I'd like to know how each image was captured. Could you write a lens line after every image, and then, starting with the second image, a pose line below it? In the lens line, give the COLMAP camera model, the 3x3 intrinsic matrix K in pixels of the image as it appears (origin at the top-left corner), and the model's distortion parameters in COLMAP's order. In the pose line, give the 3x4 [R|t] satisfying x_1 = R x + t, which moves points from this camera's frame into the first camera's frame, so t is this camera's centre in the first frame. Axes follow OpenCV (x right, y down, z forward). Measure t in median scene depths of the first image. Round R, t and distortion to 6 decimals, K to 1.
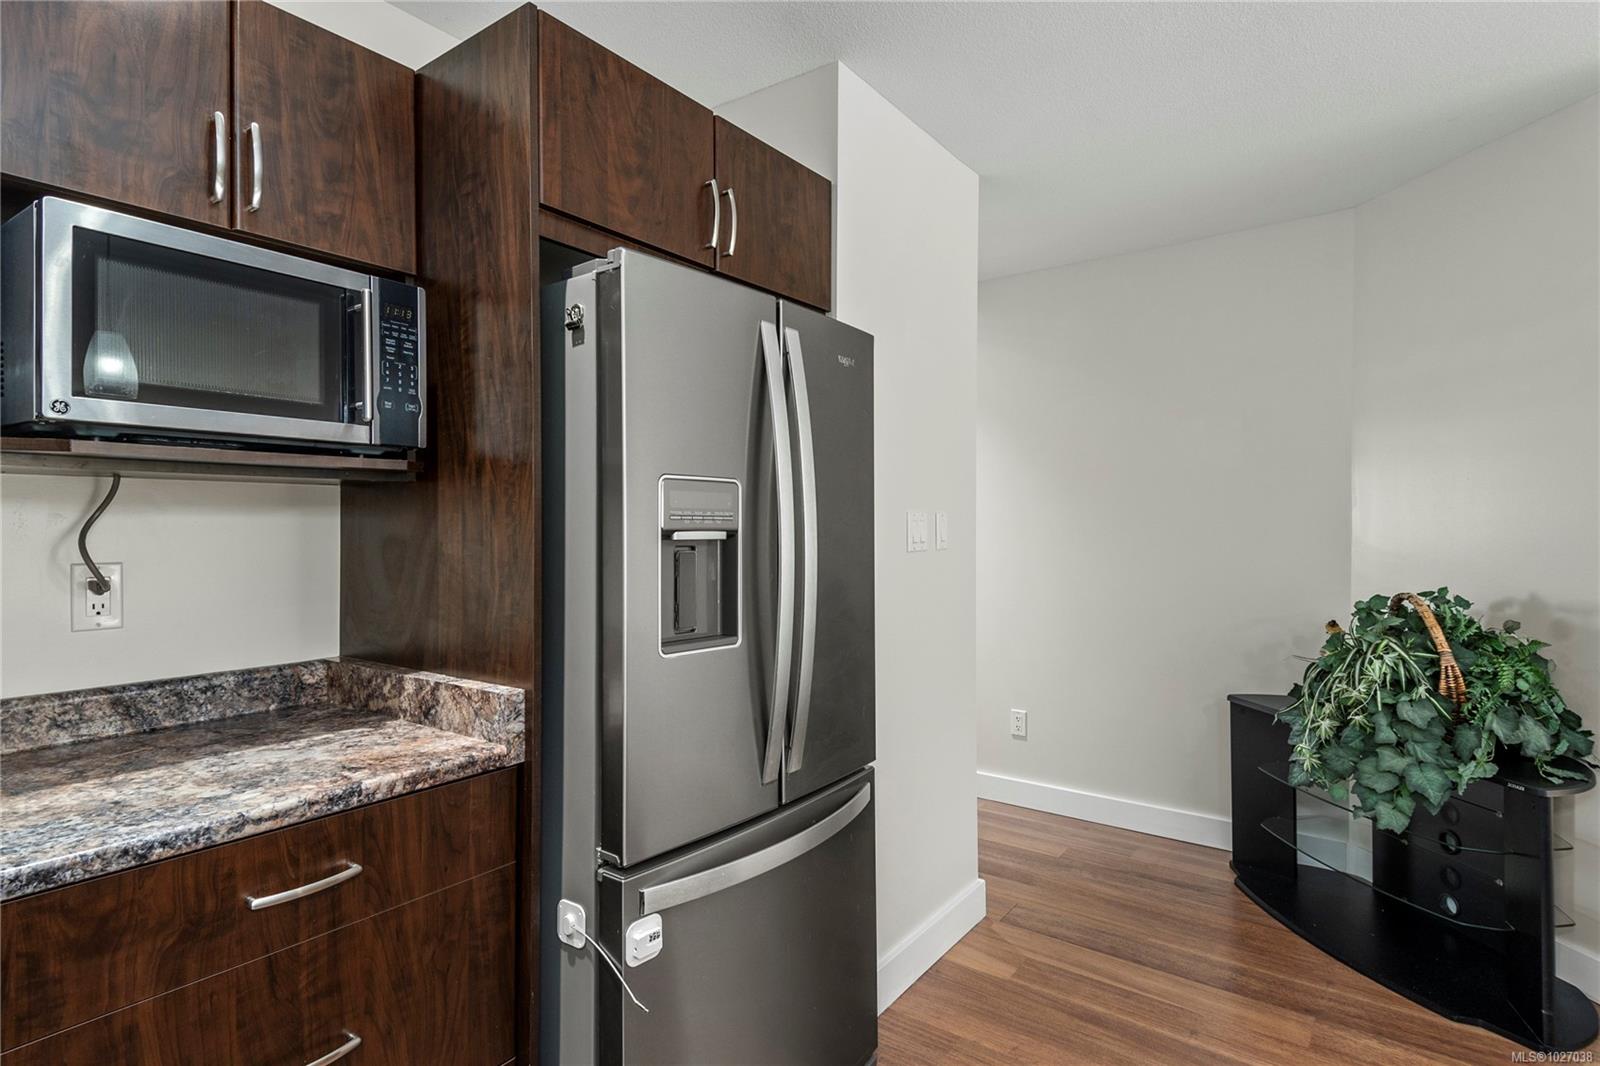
lens RADIAL K [[842.1, 0, 798.1], [0, 842.1, 519.2], [0, 0, 1]] dist [0.047241, -0.025229]
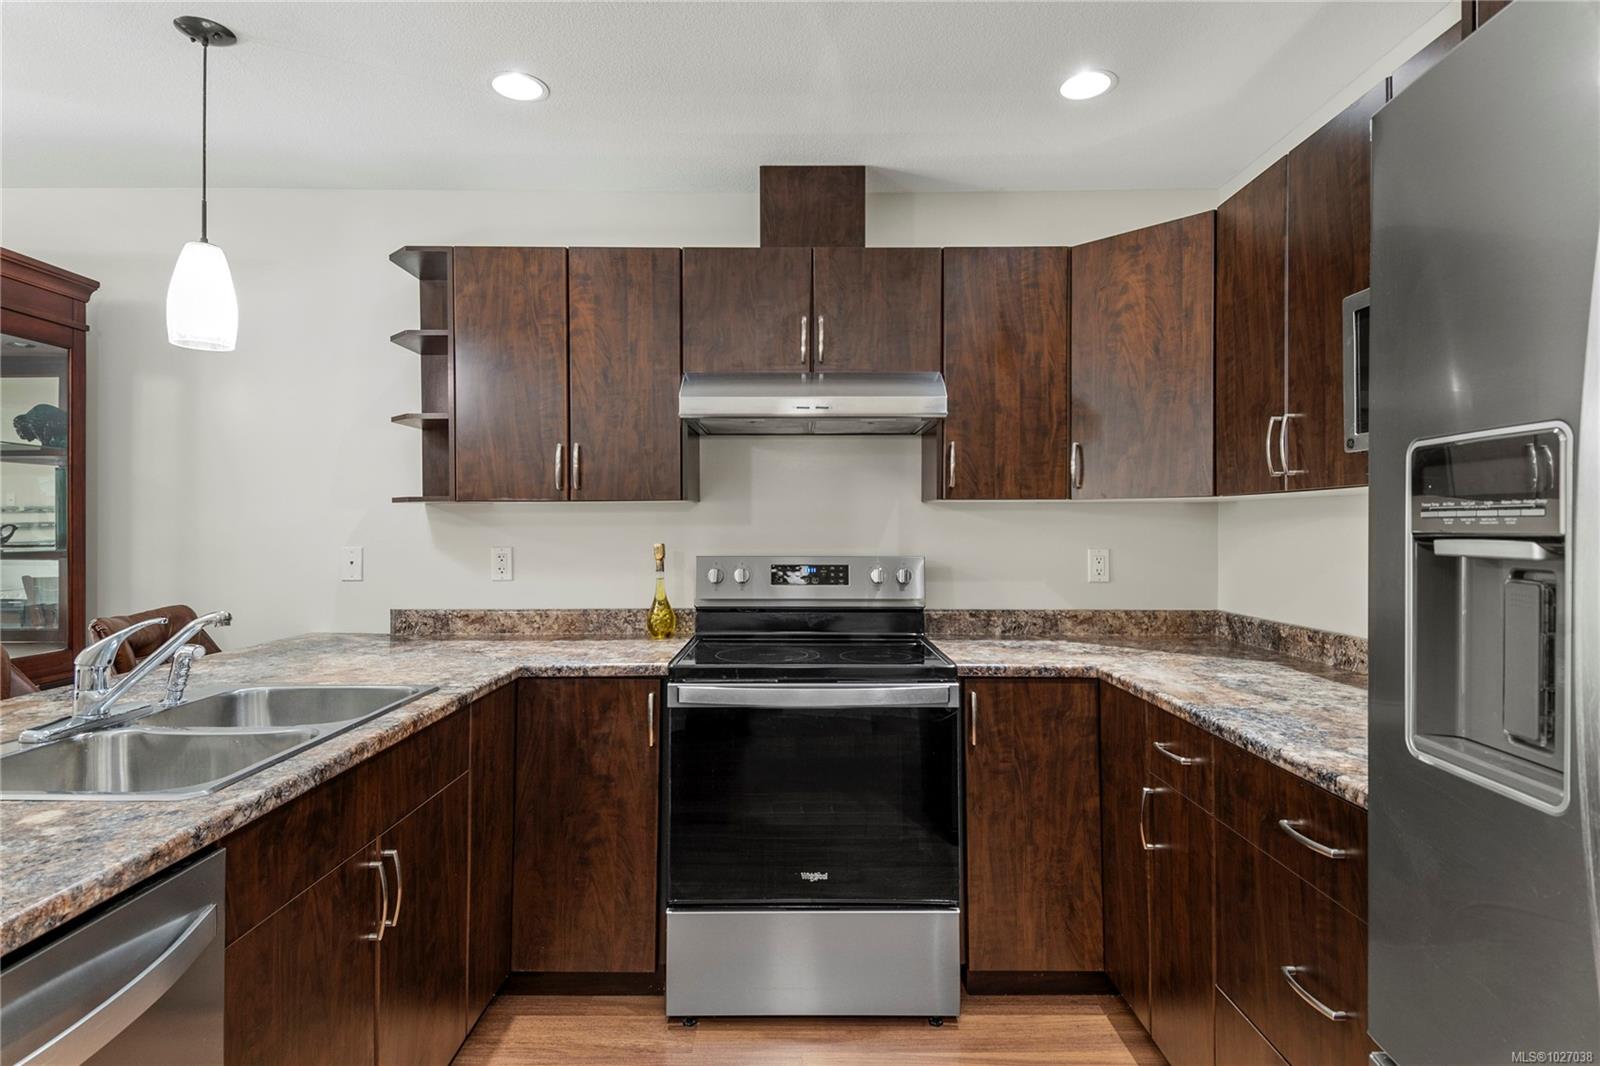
lens RADIAL K [[842.1, 0, 805.5], [0, 842.1, 506.5], [0, 0, 1]] dist [0.047241, -0.025229]
pose [[-0.803238, -0.012650, -0.595524, 0.638031], [0.007879, 0.999461, -0.031857, 0.009307], [0.595607, -0.030281, -0.802705, 1.460338]]
